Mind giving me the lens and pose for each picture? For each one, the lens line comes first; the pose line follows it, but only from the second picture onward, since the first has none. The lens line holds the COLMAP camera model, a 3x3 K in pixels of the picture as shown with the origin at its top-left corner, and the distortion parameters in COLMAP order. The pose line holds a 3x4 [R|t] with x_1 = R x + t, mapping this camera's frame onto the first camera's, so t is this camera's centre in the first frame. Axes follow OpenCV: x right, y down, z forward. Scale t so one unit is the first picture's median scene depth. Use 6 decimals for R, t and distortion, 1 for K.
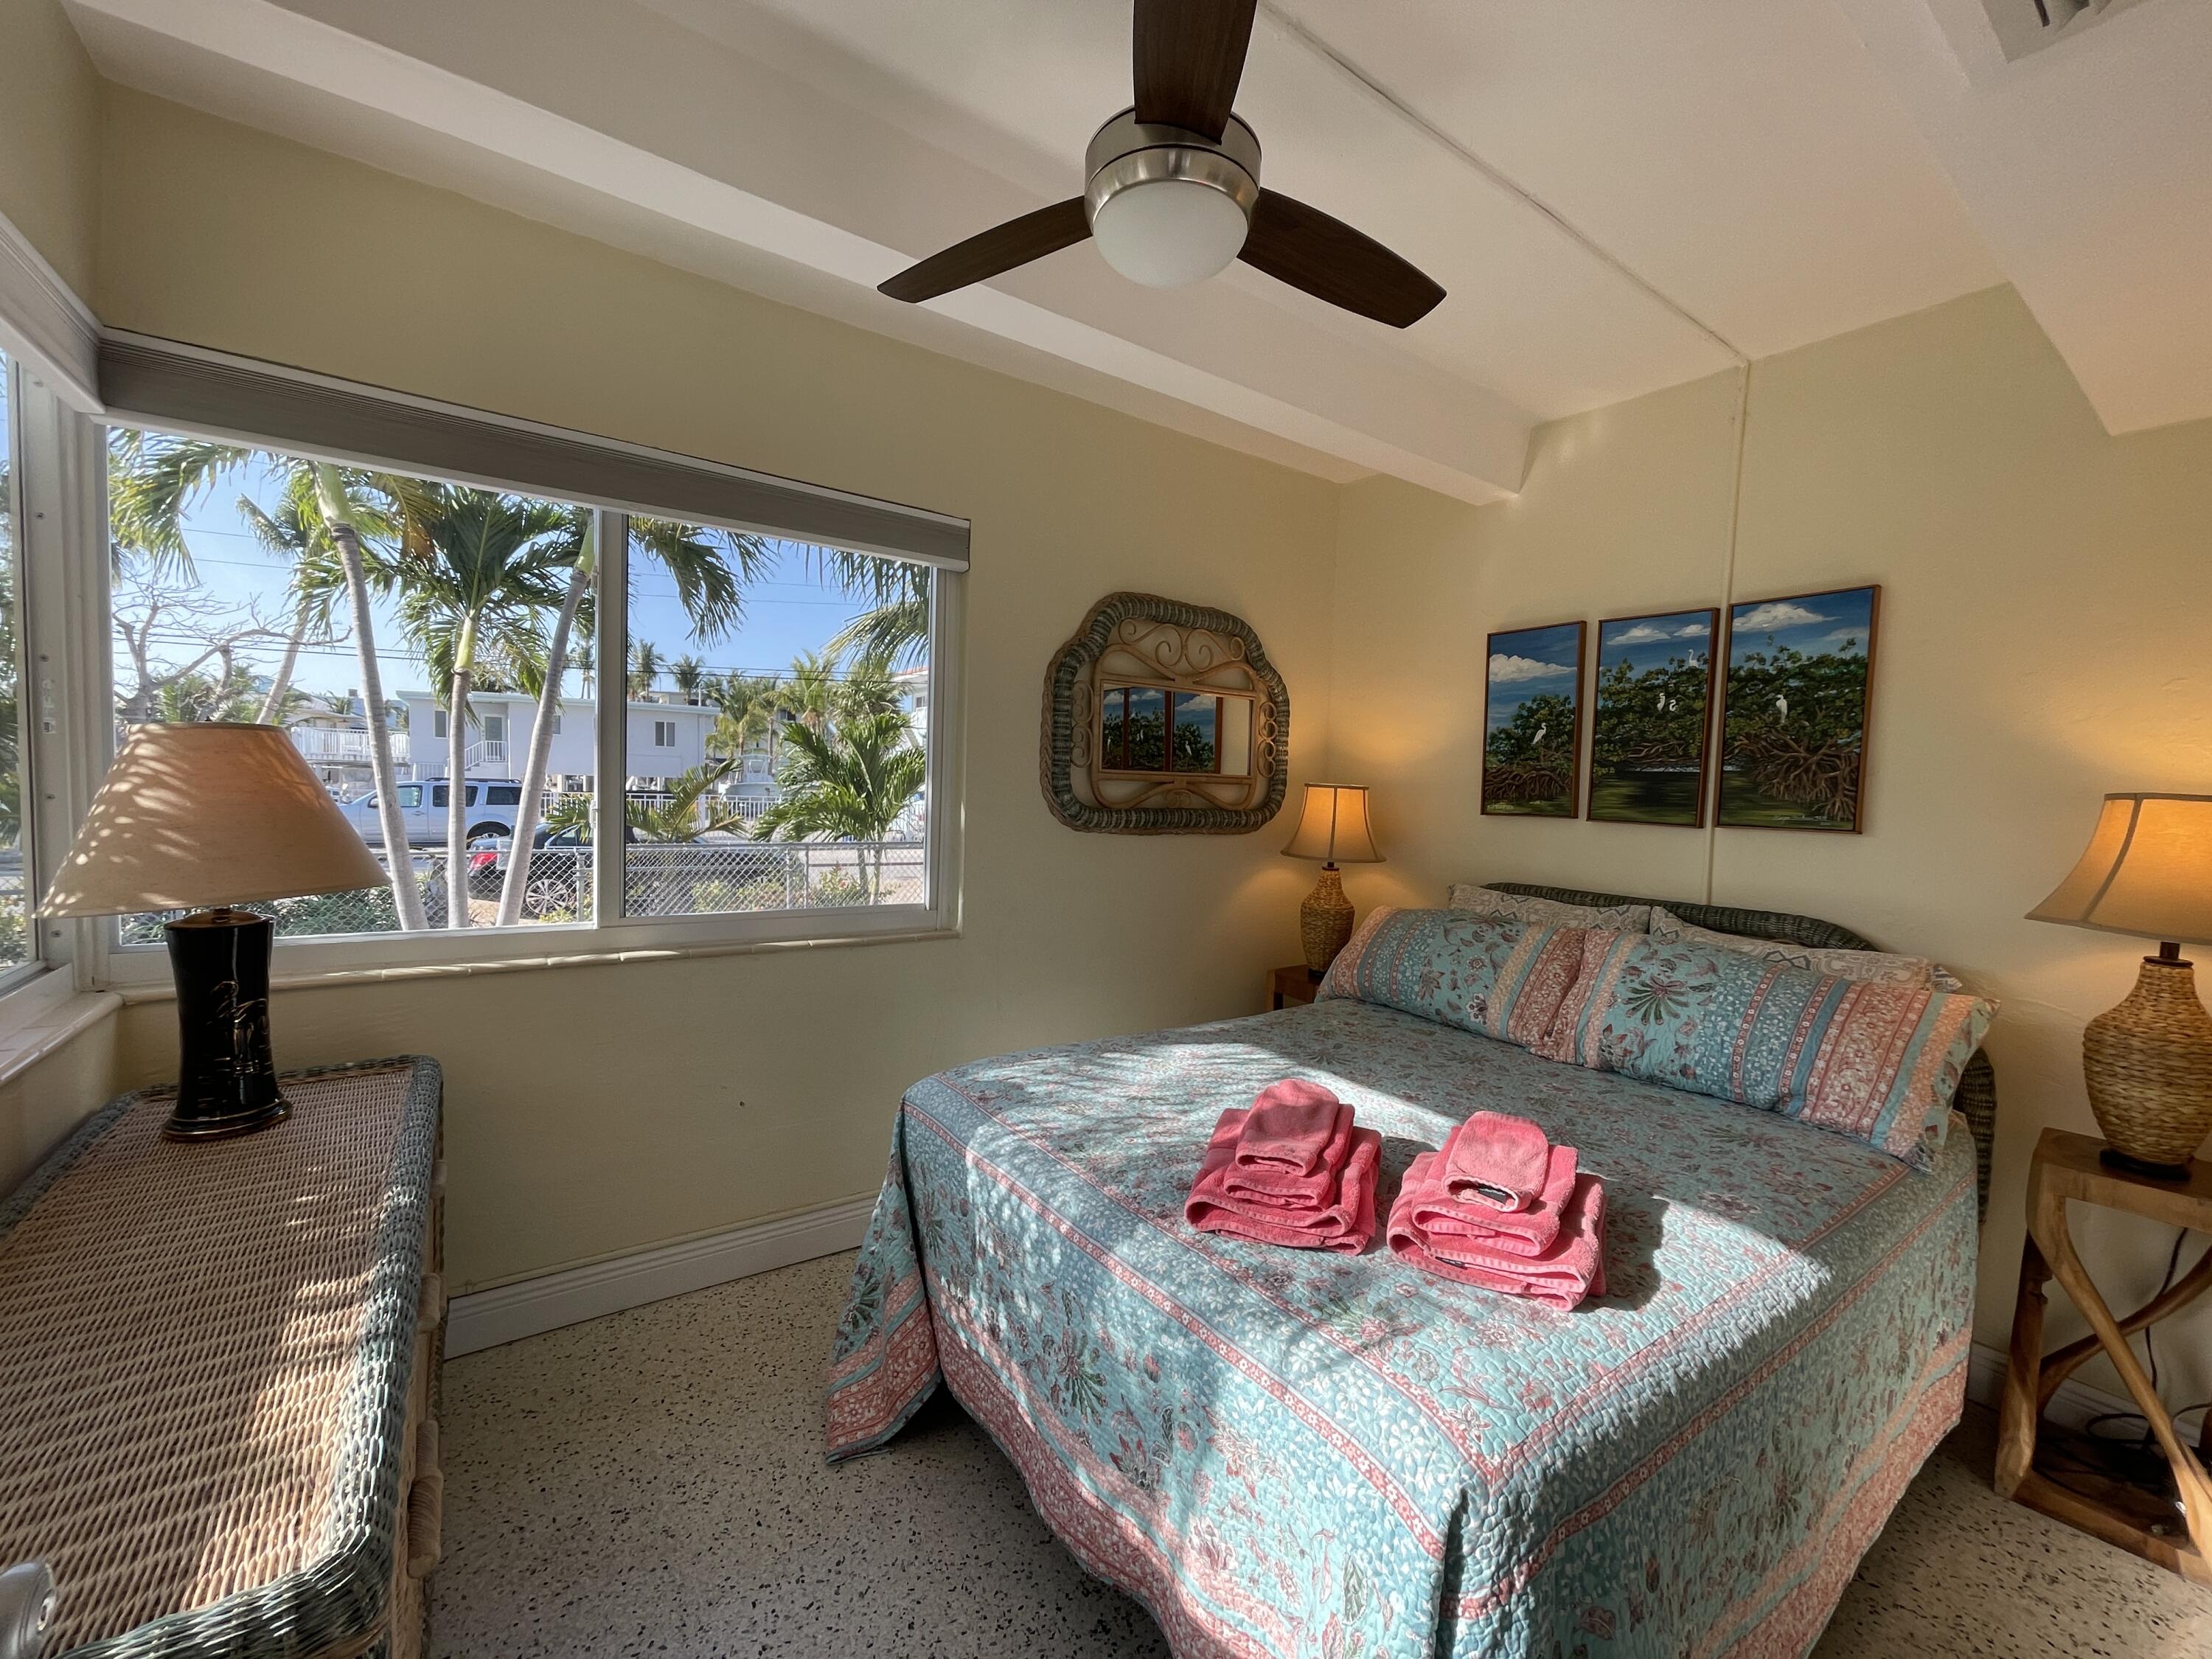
lens RADIAL K [[891.5, 0, 1120.0], [0, 891.5, 836.1], [0, 0, 1]] dist [-0.001047, 0.000868]
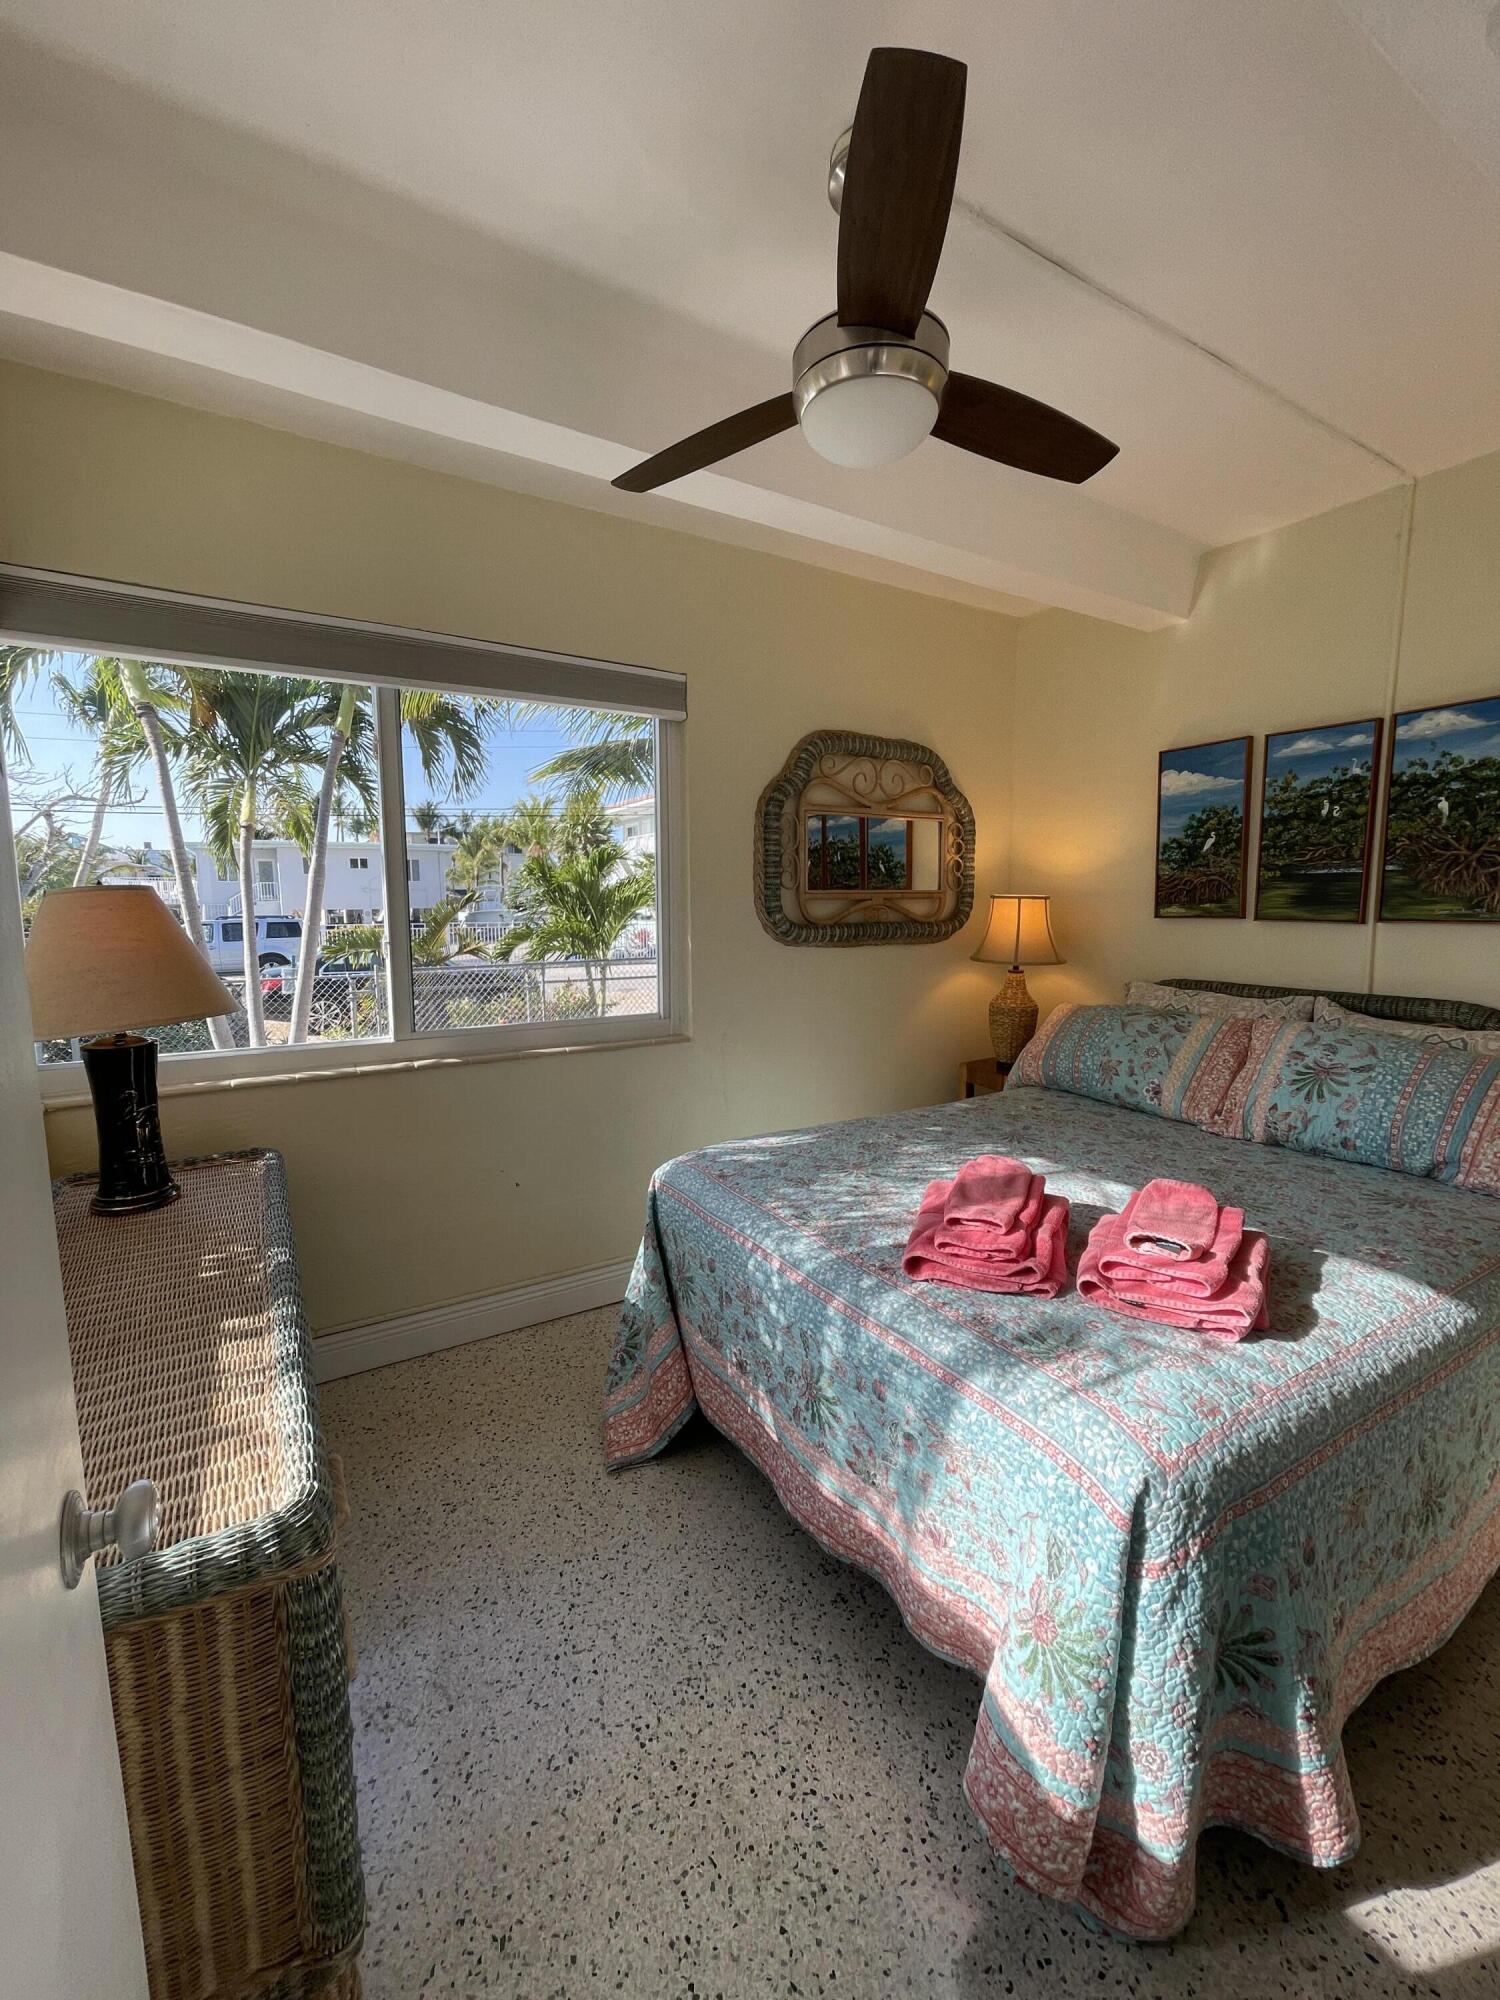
lens RADIAL K [[806.1, 0, 756.4], [0, 806.1, 991.0], [0, 0, 1]] dist [-0.001047, 0.000868]
pose [[0.996795, -0.030479, -0.073971, -0.017592], [0.034437, 0.998009, 0.052835, -0.004687], [0.072213, -0.055213, 0.995860, -0.039392]]
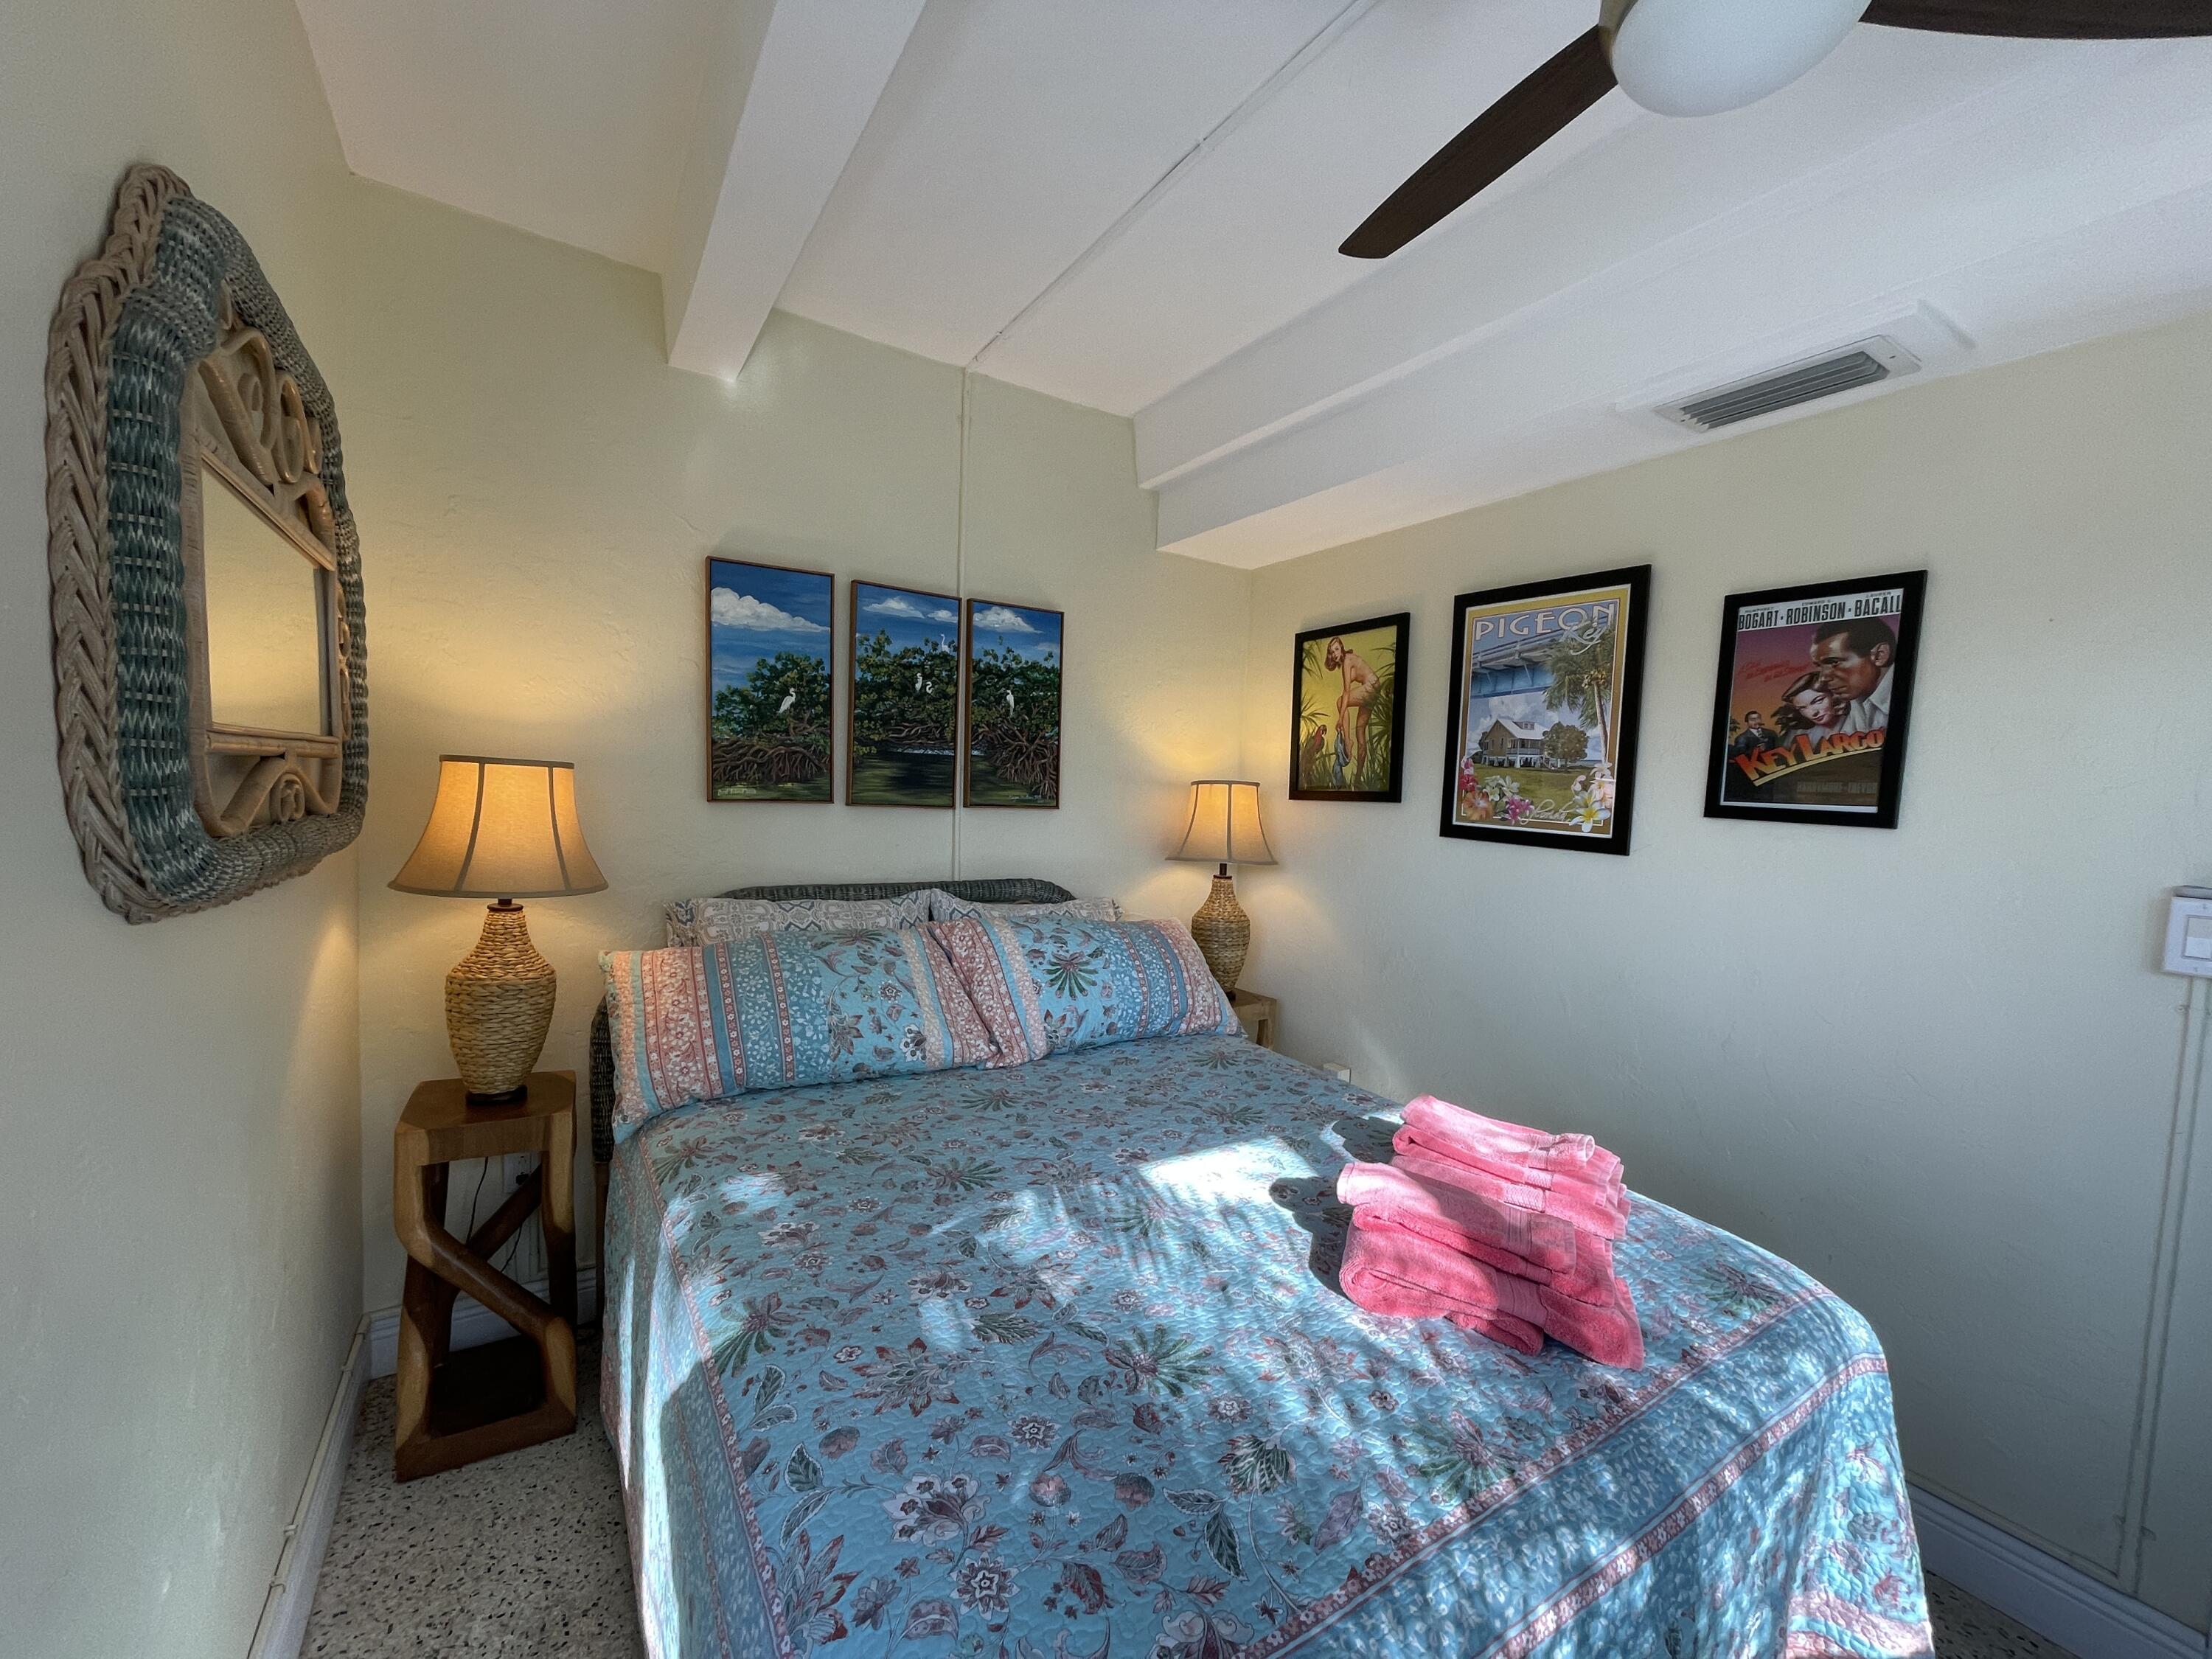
lens RADIAL K [[891.5, 0, 1085.5], [0, 891.5, 838.9], [0, 0, 1]] dist [-0.001047, 0.000868]
pose [[0.066258, -0.094440, 0.993323, -0.391207], [0.020717, 0.995426, 0.093258, -0.069422], [-0.997587, 0.014400, 0.067911, 0.786431]]
